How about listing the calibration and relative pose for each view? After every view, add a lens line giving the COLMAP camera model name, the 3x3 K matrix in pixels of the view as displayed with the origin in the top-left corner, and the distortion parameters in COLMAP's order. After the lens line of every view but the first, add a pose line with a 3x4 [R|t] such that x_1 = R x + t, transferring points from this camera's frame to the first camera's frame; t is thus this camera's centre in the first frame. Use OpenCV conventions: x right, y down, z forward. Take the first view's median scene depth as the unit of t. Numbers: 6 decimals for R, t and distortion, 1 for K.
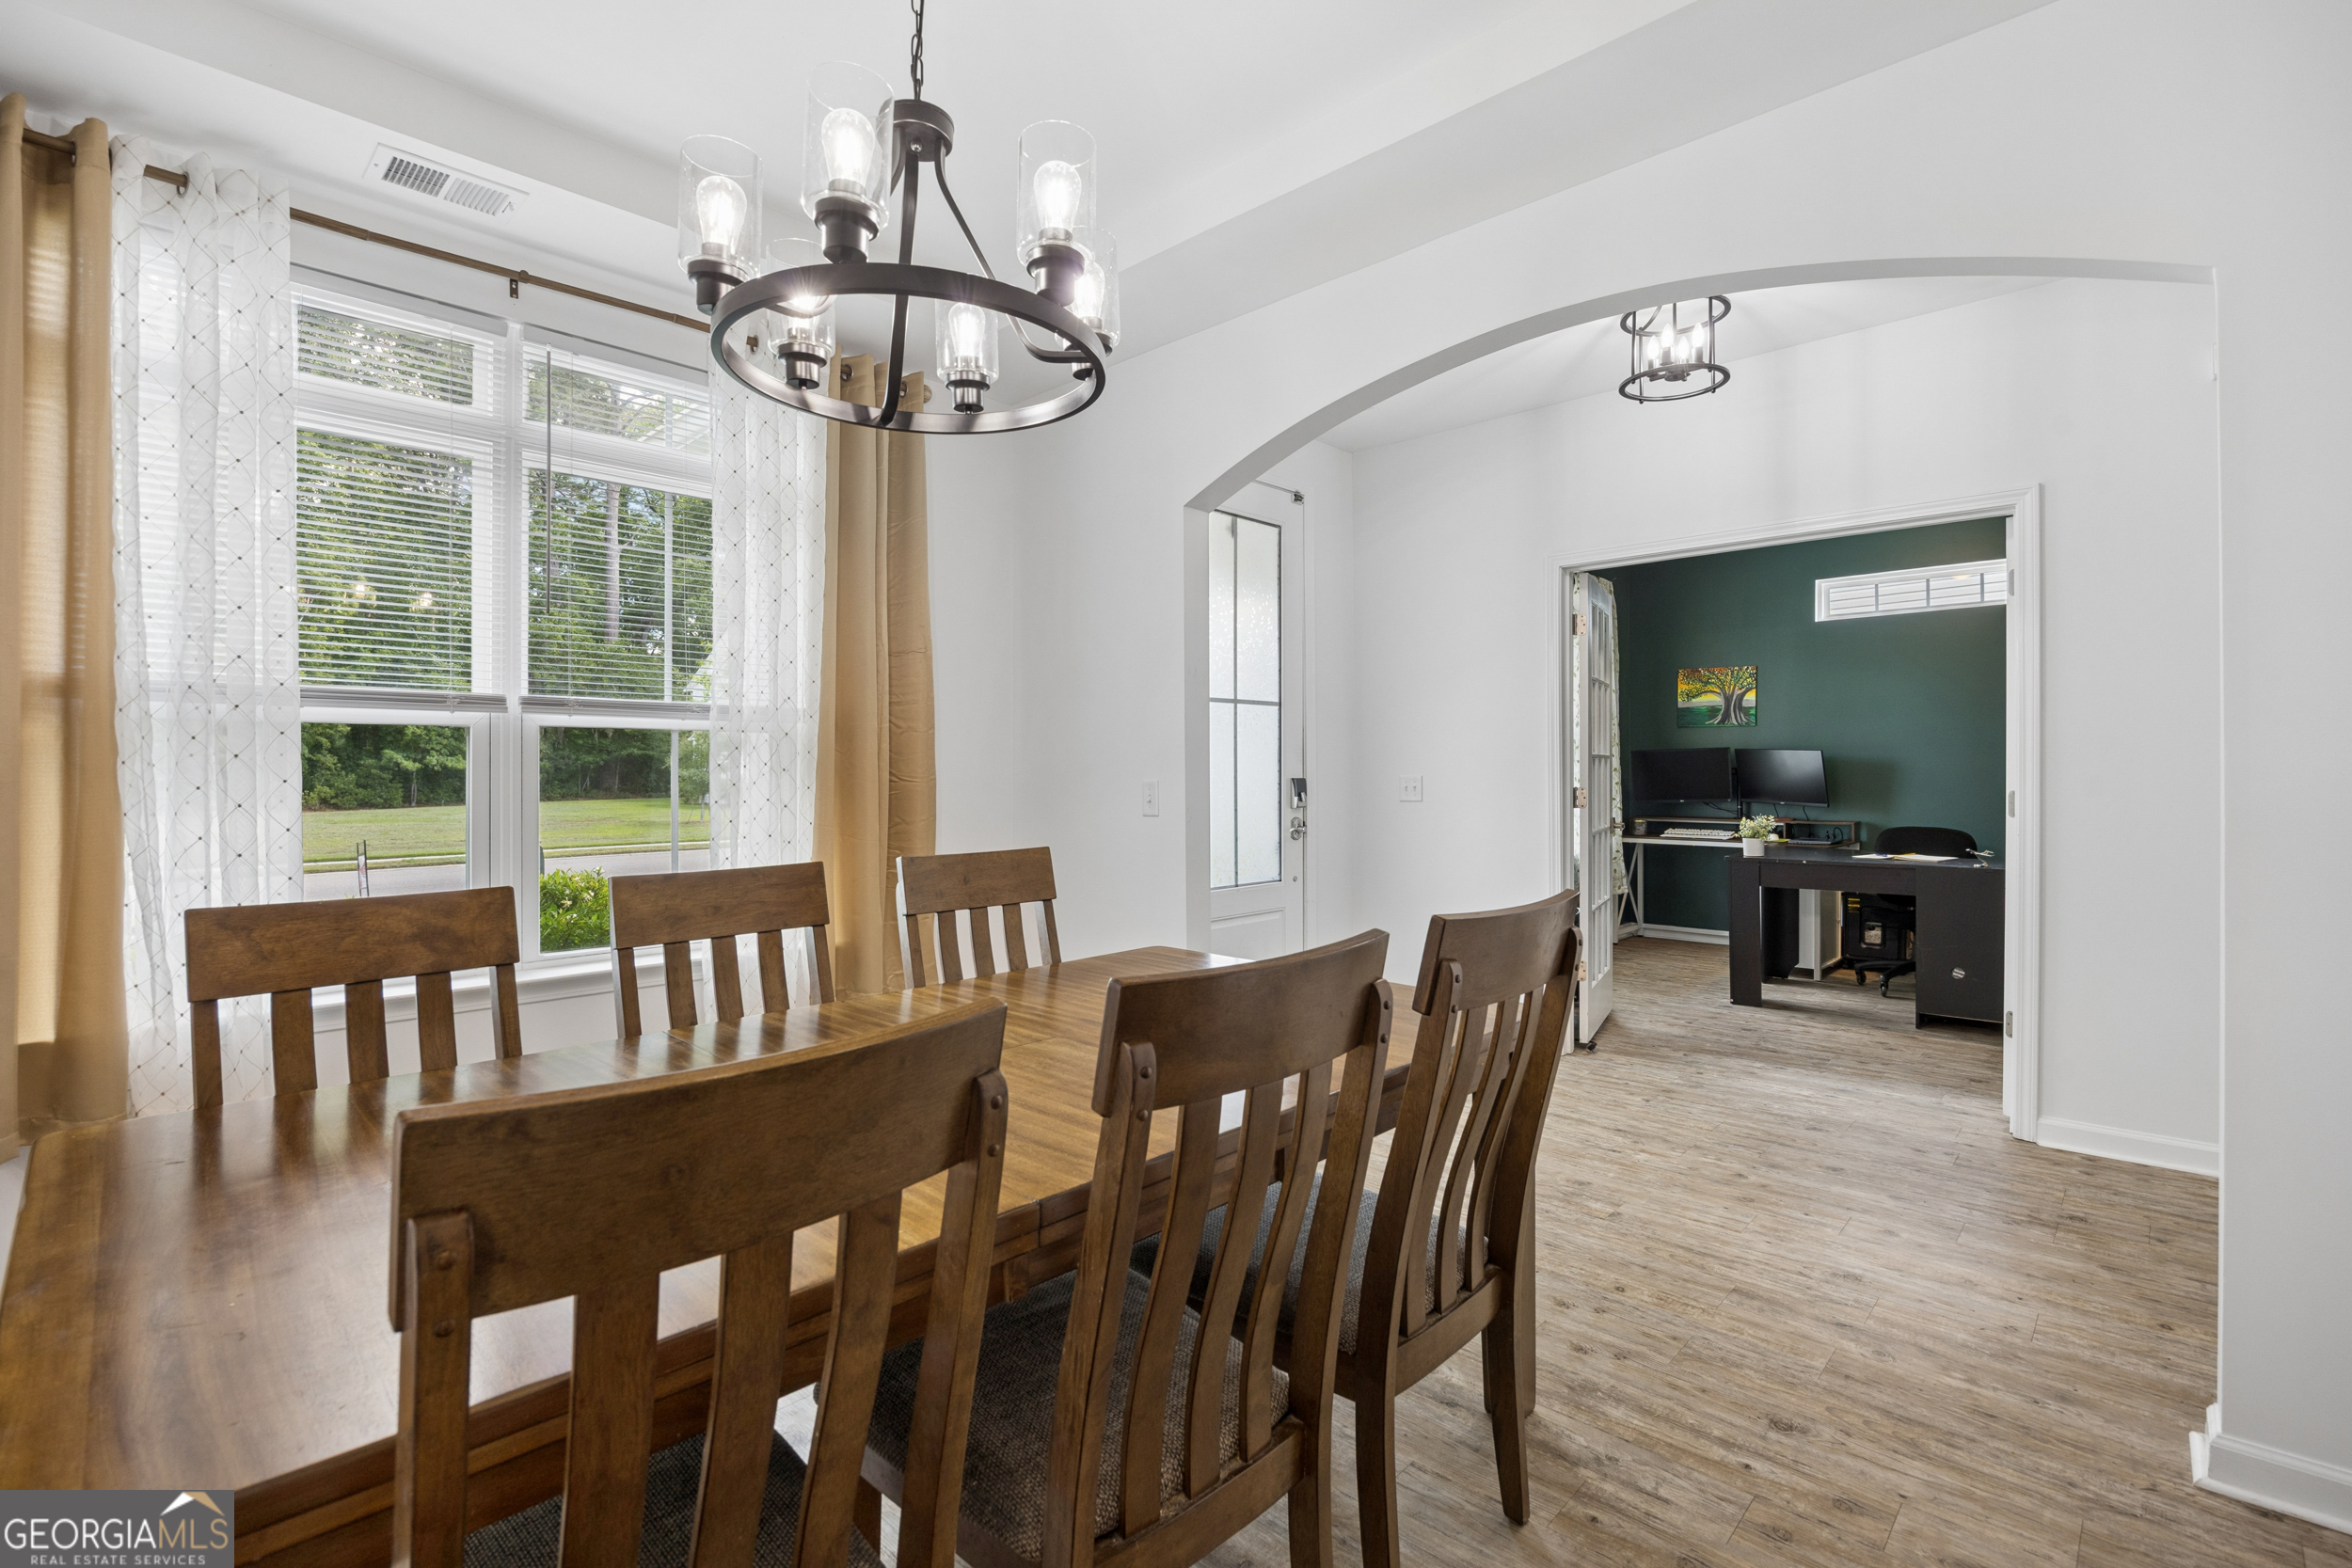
lens RADIAL K [[1074.7, 0, 1199.0], [0, 1074.7, 767.5], [0, 0, 1]] dist [-0.013844, 0.000626]
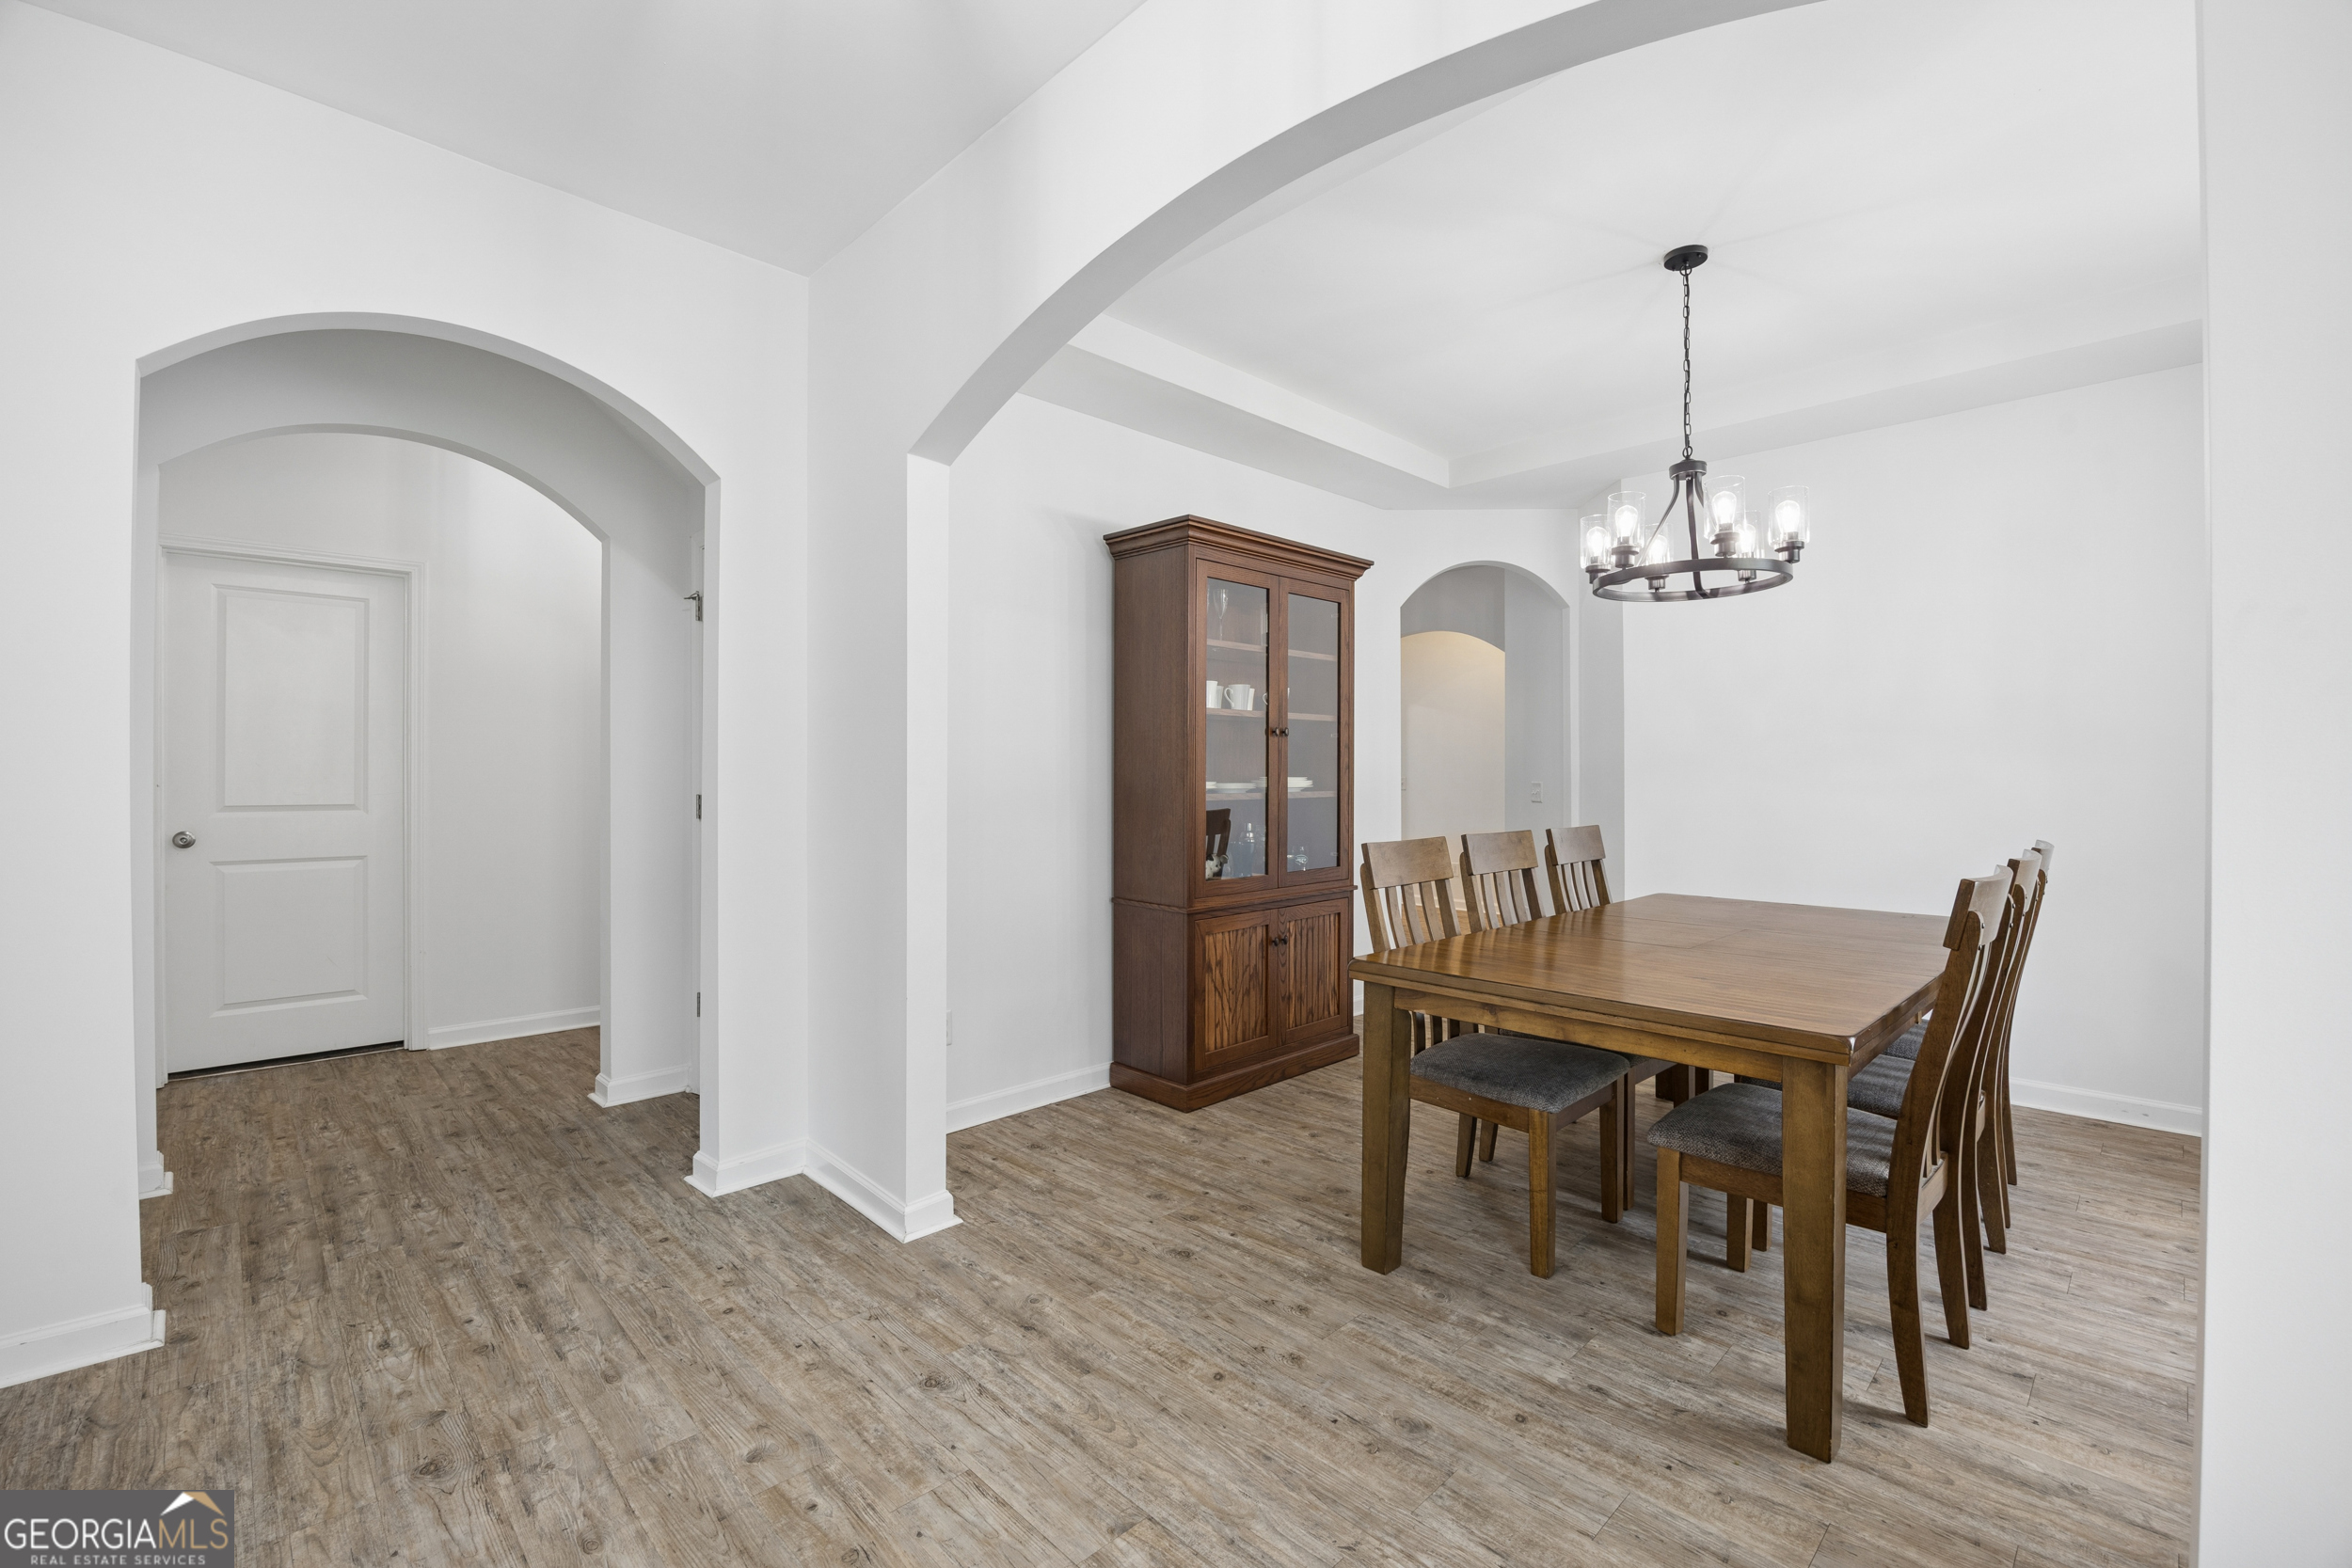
lens RADIAL K [[991.1, 0, 1176.0], [0, 991.1, 784.0], [0, 0, 1]] dist [-0.025766, 0.003921]
pose [[-0.998189, 0.003241, 0.060064, 0.447291], [0.003478, 0.999987, 0.003838, 0.003120], [-0.060050, 0.004040, -0.998187, 2.121758]]
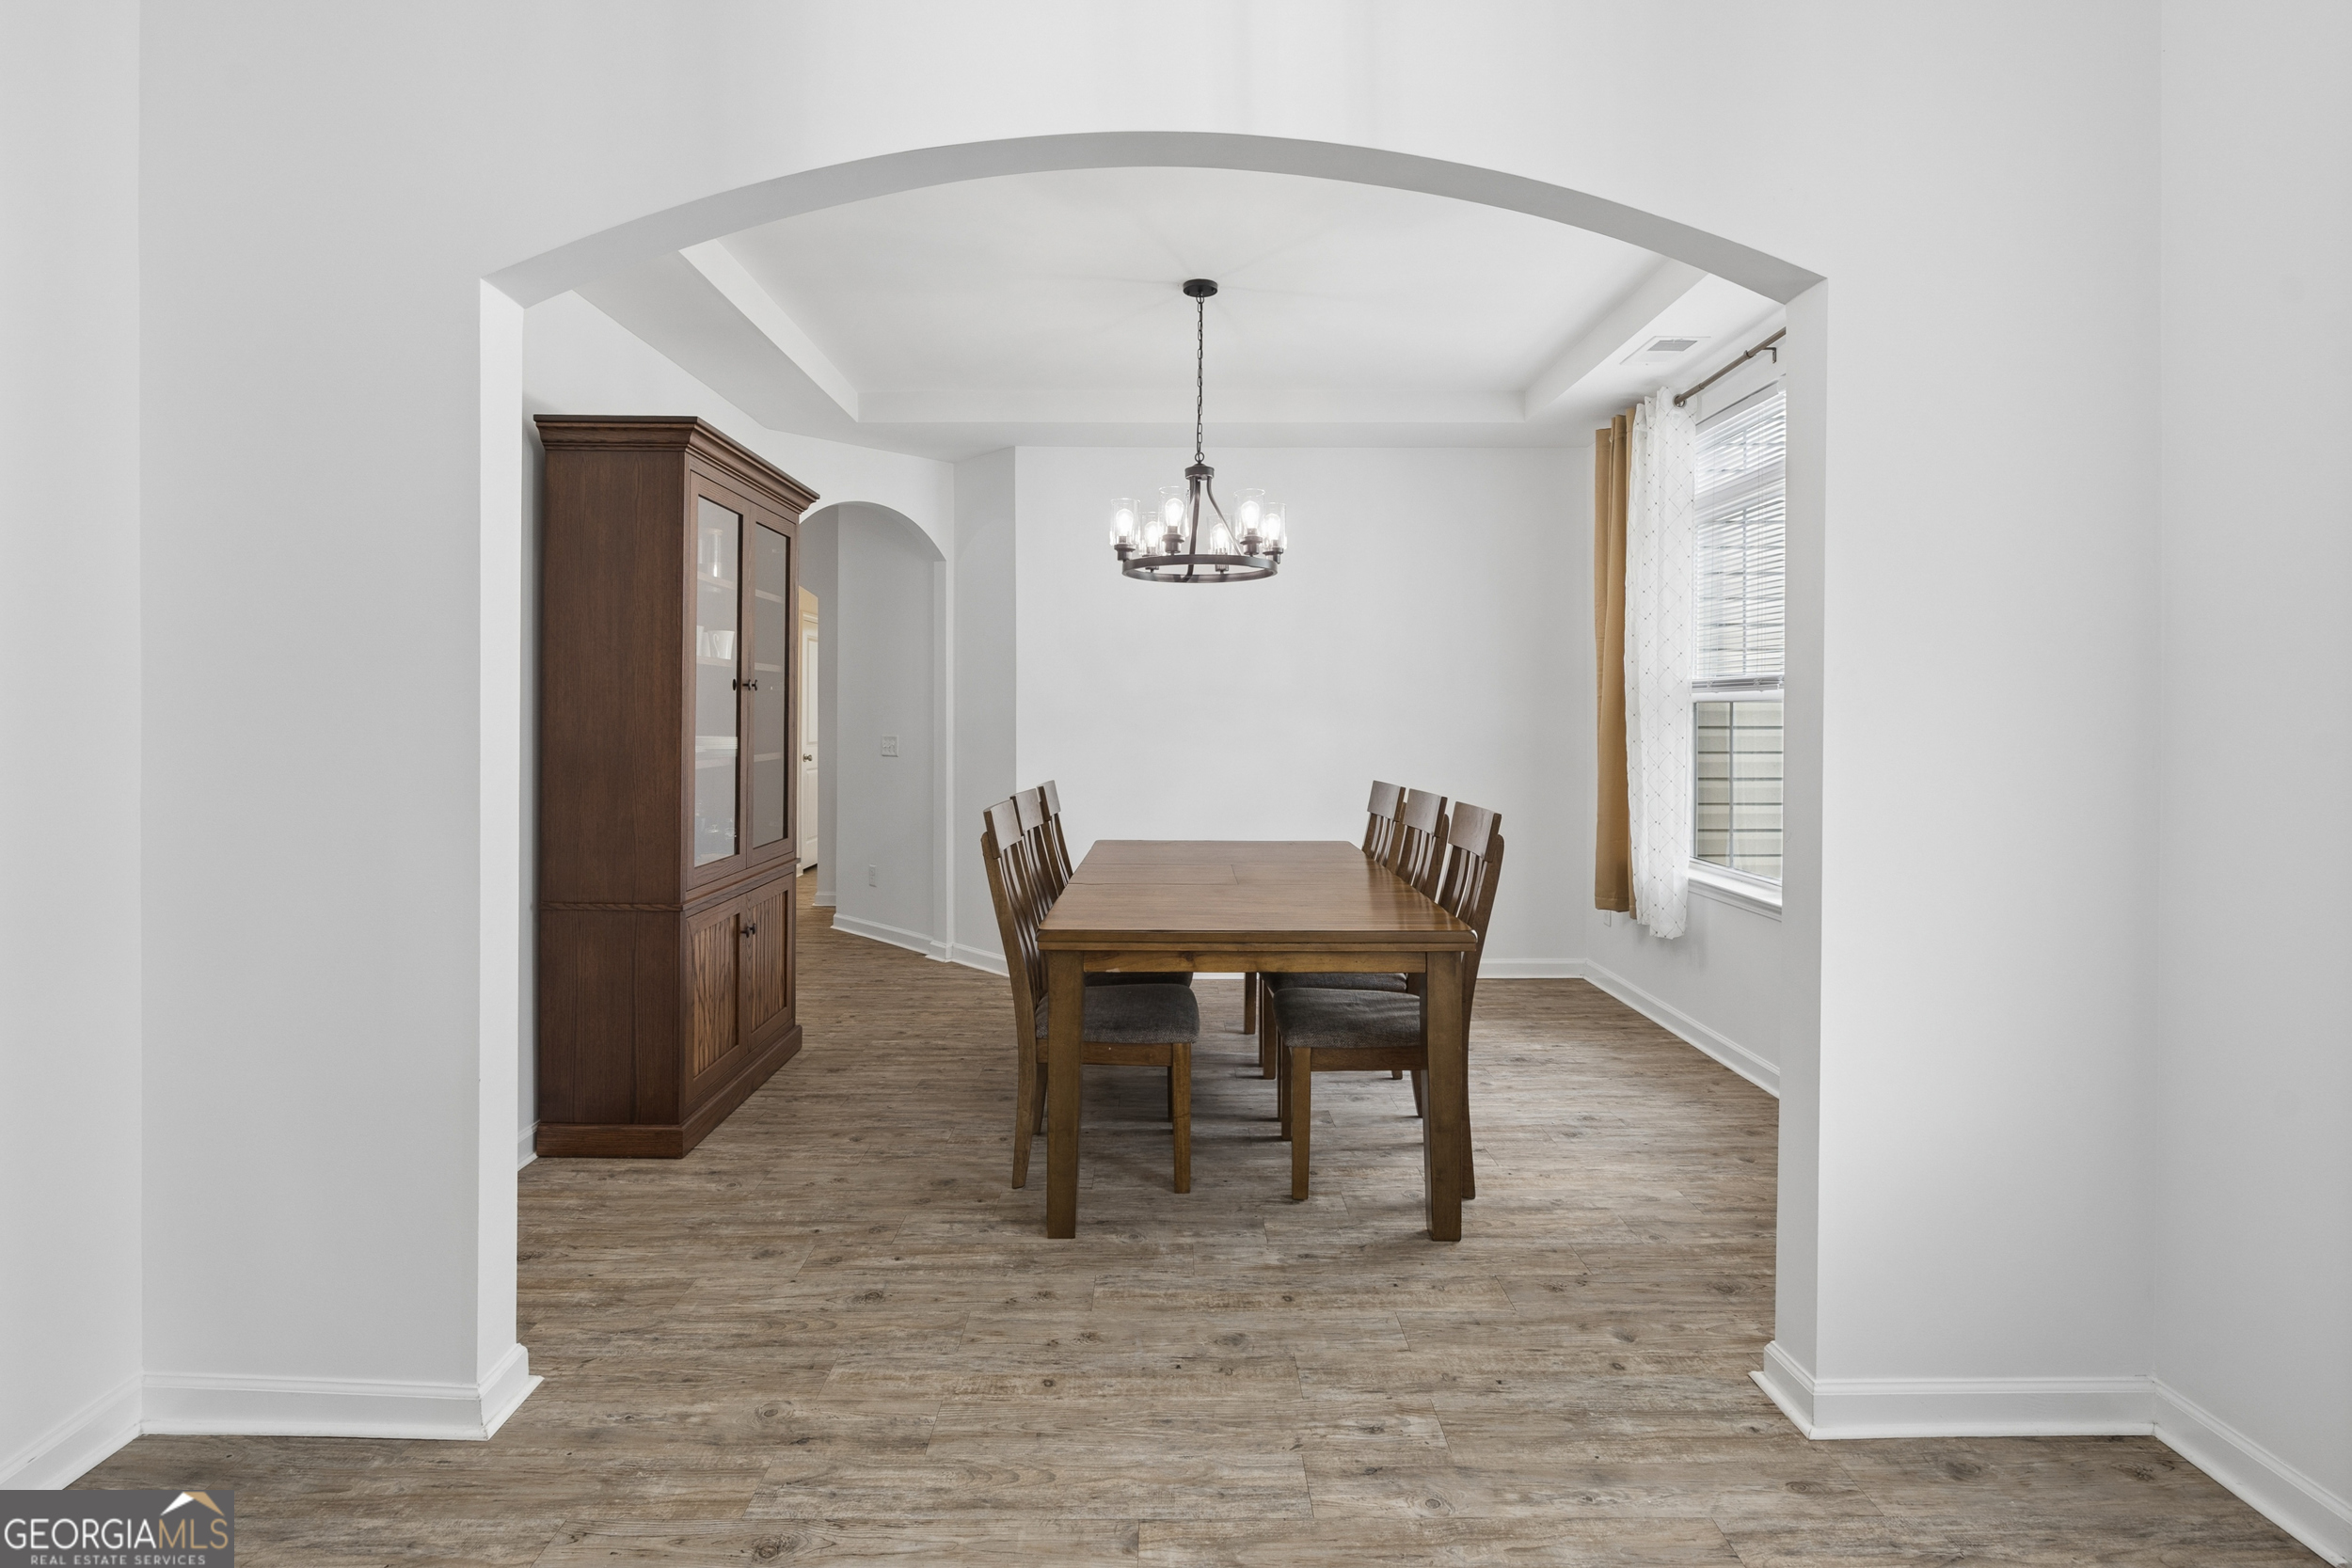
lens RADIAL K [[1097.0, 0, 1153.9], [0, 1097.0, 733.6], [0, 0, 1]] dist [-0.004586, 0.000006]
pose [[-0.743454, 0.013450, -0.668652, 1.054751], [0.004353, 0.999874, 0.015274, -0.032631], [0.668773, 0.008445, -0.743419, 1.983850]]
